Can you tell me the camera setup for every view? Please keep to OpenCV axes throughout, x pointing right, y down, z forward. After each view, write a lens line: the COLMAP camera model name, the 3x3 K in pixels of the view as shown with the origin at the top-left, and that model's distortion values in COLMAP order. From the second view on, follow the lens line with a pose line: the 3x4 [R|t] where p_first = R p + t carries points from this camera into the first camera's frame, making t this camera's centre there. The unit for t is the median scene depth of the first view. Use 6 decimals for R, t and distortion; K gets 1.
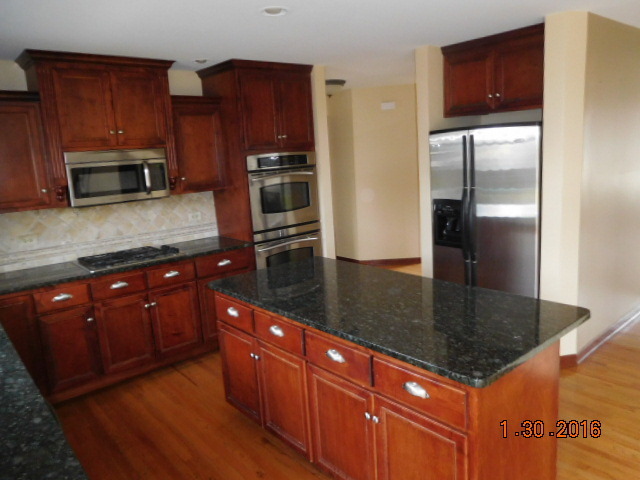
lens RADIAL K [[481.3, 0, 320.0], [0, 481.3, 240.0], [0, 0, 1]] dist [-0.019767, -0.004749]
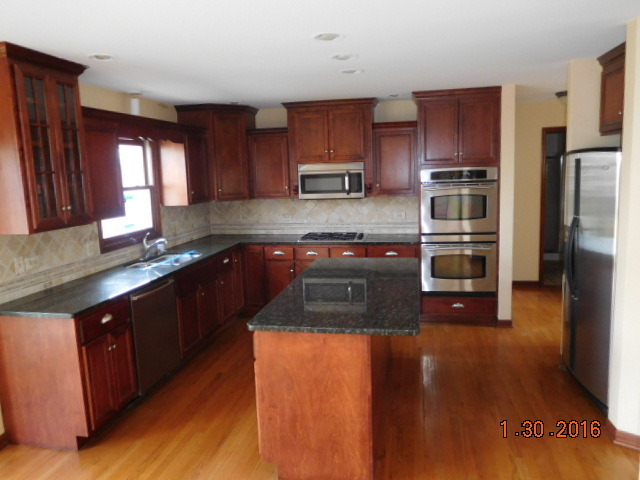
lens RADIAL K [[481.3, 0, 320.0], [0, 481.3, 240.0], [0, 0, 1]] dist [-0.019767, -0.004749]
pose [[0.618544, 0.151976, -0.770913, 0.703090], [-0.144002, 0.986425, 0.078921, -0.064460], [0.772442, 0.062197, 0.632032, 0.053285]]
